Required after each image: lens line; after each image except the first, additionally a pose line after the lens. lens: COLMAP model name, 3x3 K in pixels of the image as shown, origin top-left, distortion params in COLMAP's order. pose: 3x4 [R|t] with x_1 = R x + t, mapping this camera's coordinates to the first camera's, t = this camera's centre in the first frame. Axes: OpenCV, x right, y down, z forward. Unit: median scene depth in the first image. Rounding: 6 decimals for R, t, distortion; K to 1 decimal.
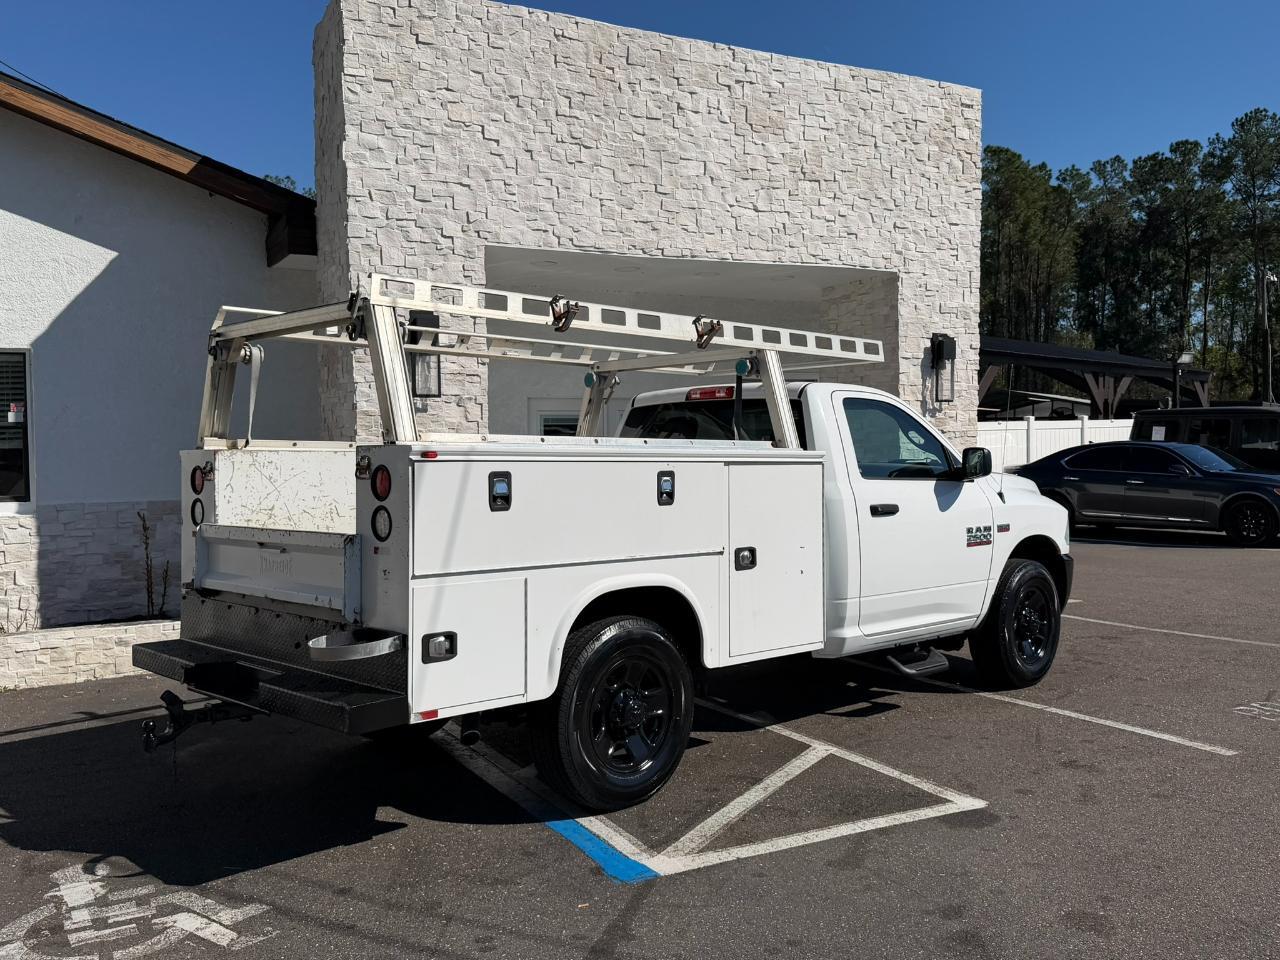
lens RADIAL K [[1140.1, 0, 640.0], [0, 1140.1, 480.0], [0, 0, 1]] dist [0.165066, -0.321467]
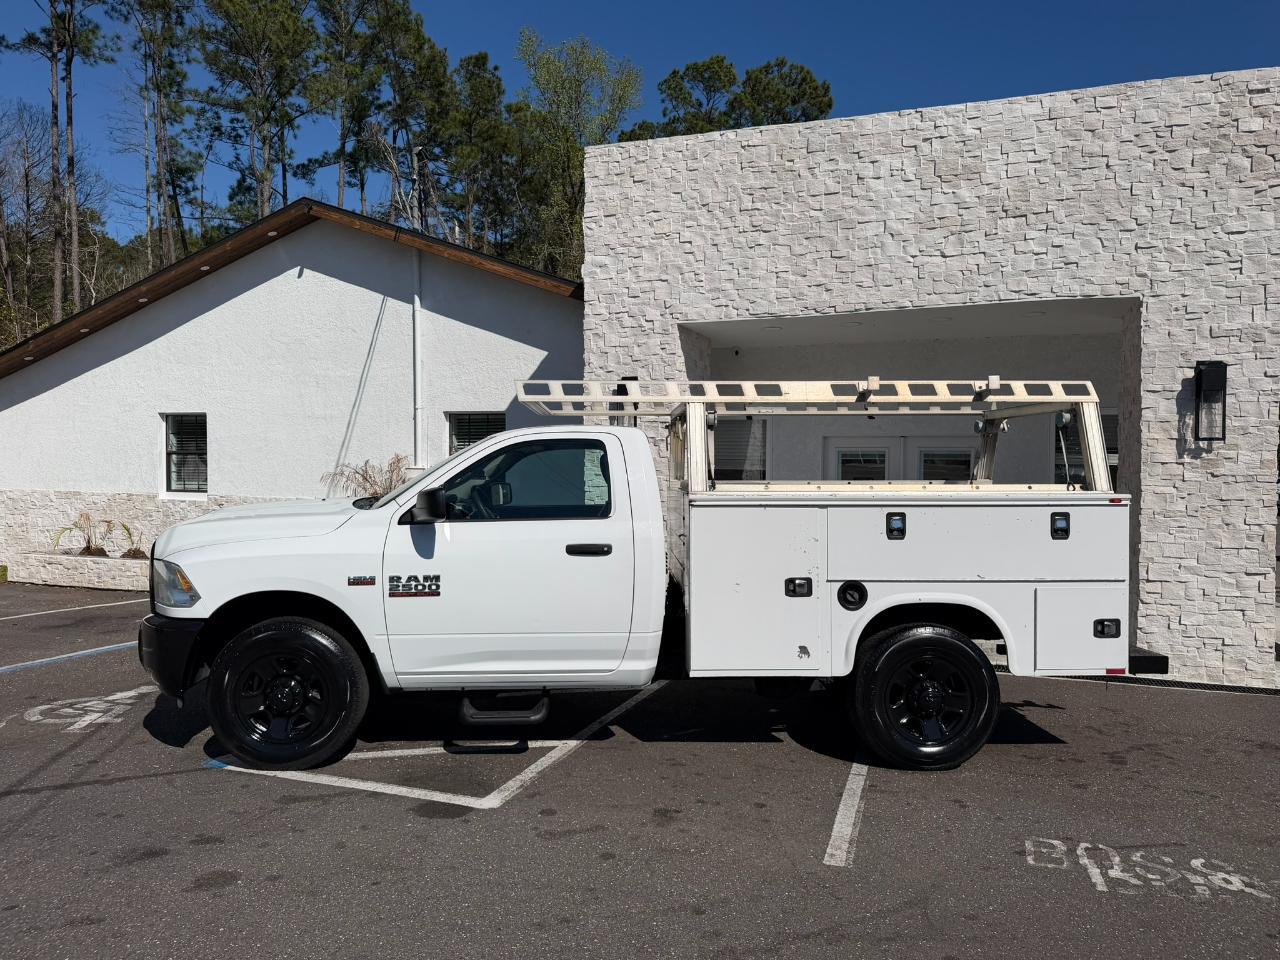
lens RADIAL K [[882.5, 0, 640.2], [0, 882.5, 483.2], [0, 0, 1]] dist [0.113785, -0.202019]
pose [[0.668088, 0.034704, -0.743273, 0.571909], [-0.043924, 0.999009, 0.007164, -0.026642], [0.742785, 0.027862, 0.668950, 0.288203]]
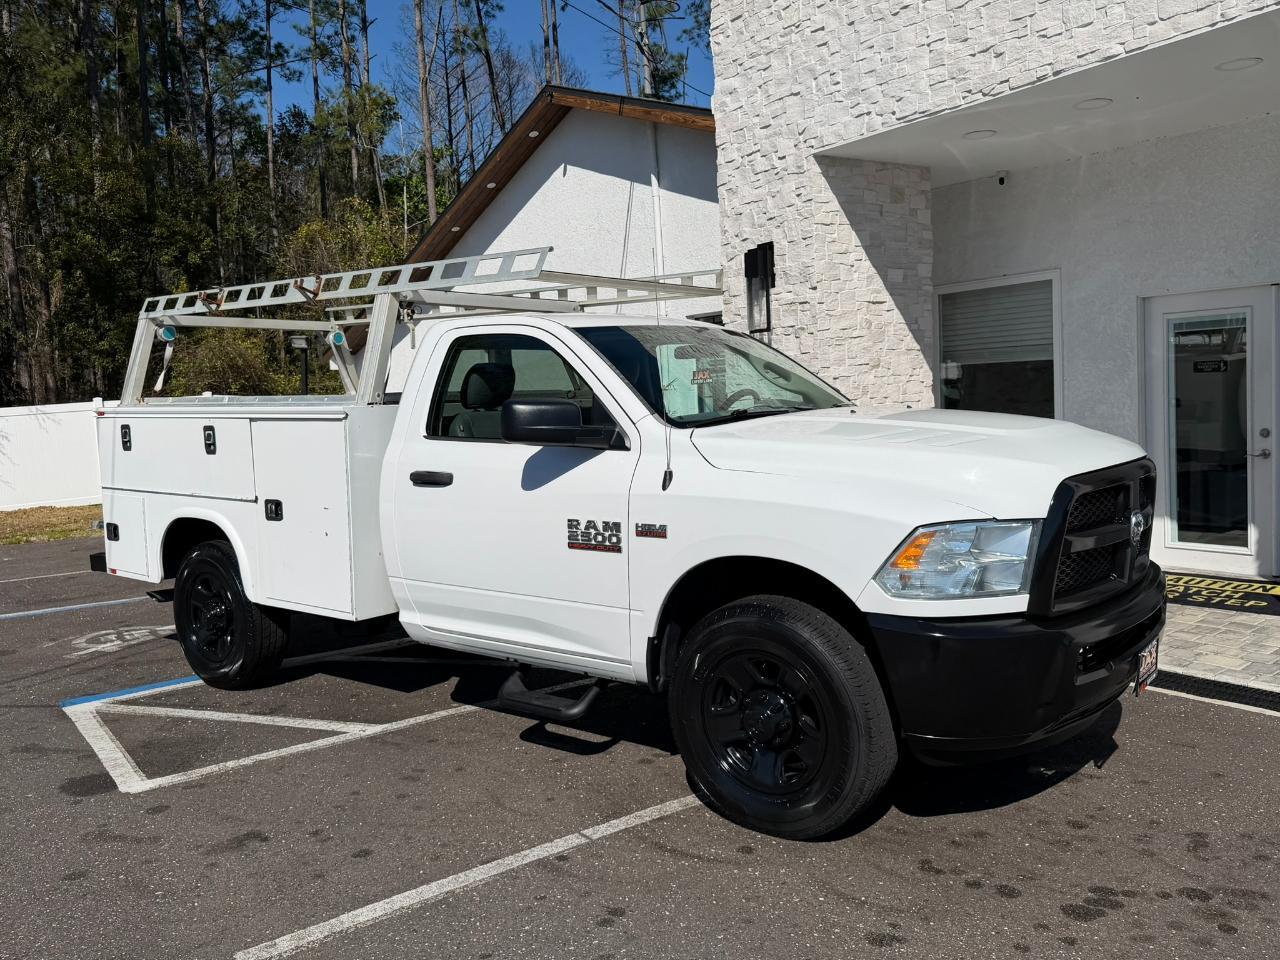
lens RADIAL K [[1037.3, 0, 640.0], [0, 1037.3, 480.0], [0, 0, 1]] dist [0.114468, -0.219841]
pose [[0.135329, 0.087545, -0.986925, 0.653044], [0.012007, 0.995871, 0.089985, -0.025085], [0.990728, -0.024028, 0.133719, 0.724122]]
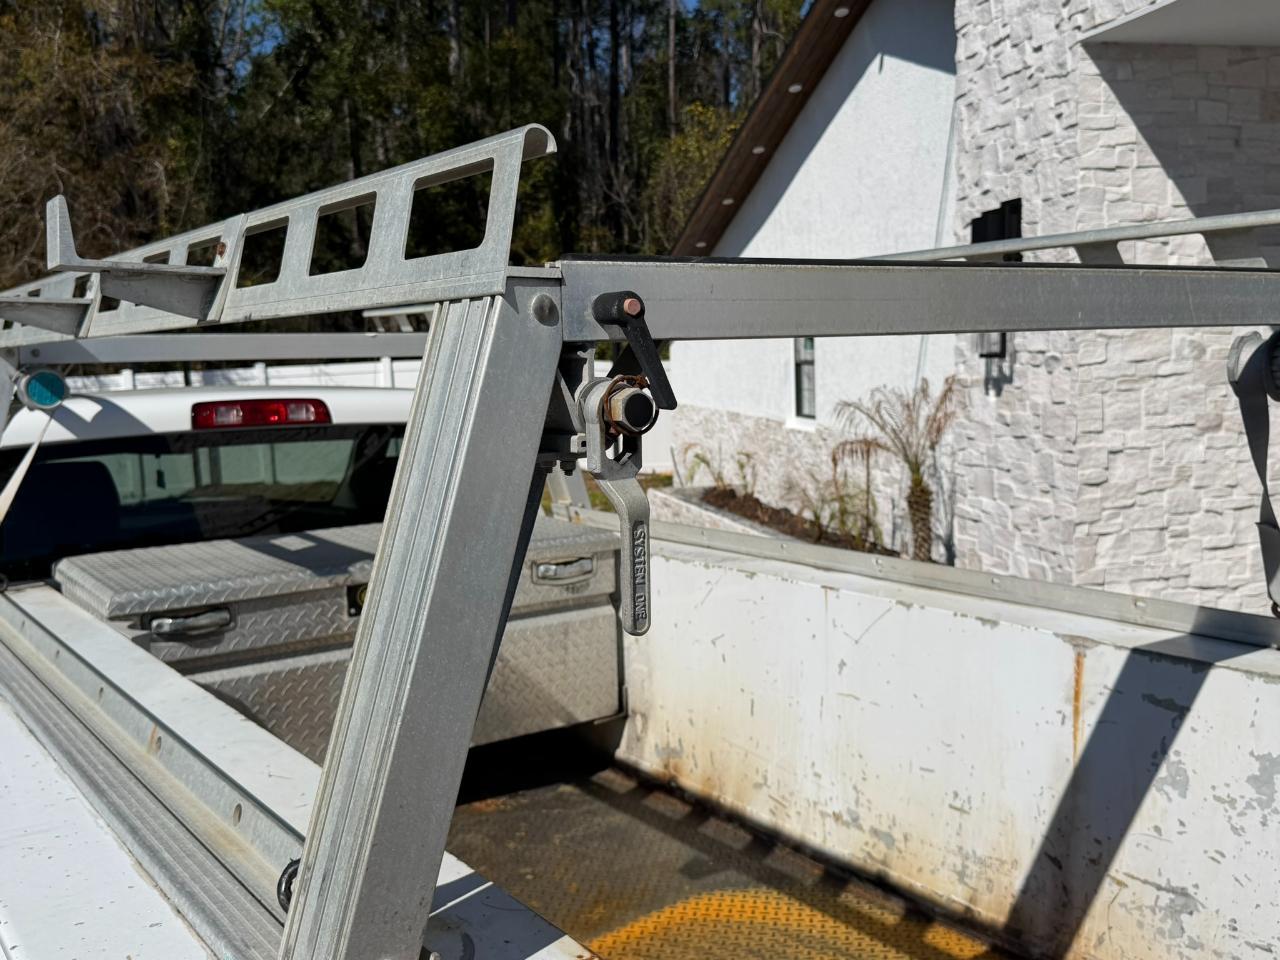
lens RADIAL K [[1259.6, 0, 649.8], [0, 1259.6, 470.2], [0, 0, 1]] dist [0.169340, -0.377511]
pose [[-0.254427, 0.116676, -0.960028, 0.435192], [-0.006322, 0.992474, 0.122295, -0.086557], [0.967071, 0.037184, -0.251774, 0.932993]]
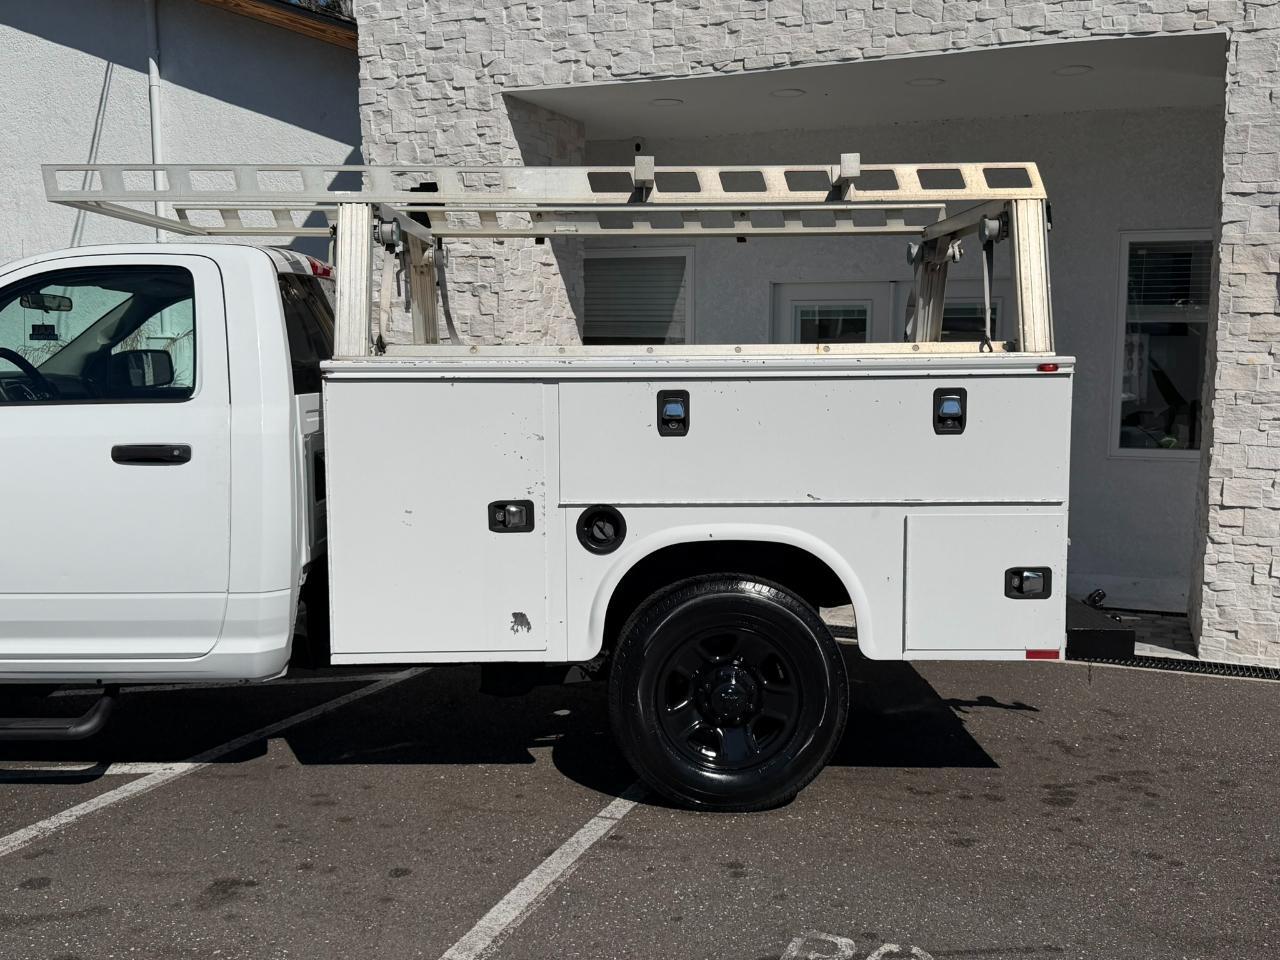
lens RADIAL K [[1294.1, 0, 635.7], [0, 1294.1, 494.2], [0, 0, 1]] dist [0.159516, -0.321583]
pose [[0.646296, 0.104264, -0.755930, 0.624076], [-0.040401, 0.993907, 0.102546, -0.021900], [0.762017, -0.035735, 0.646571, 0.452556]]
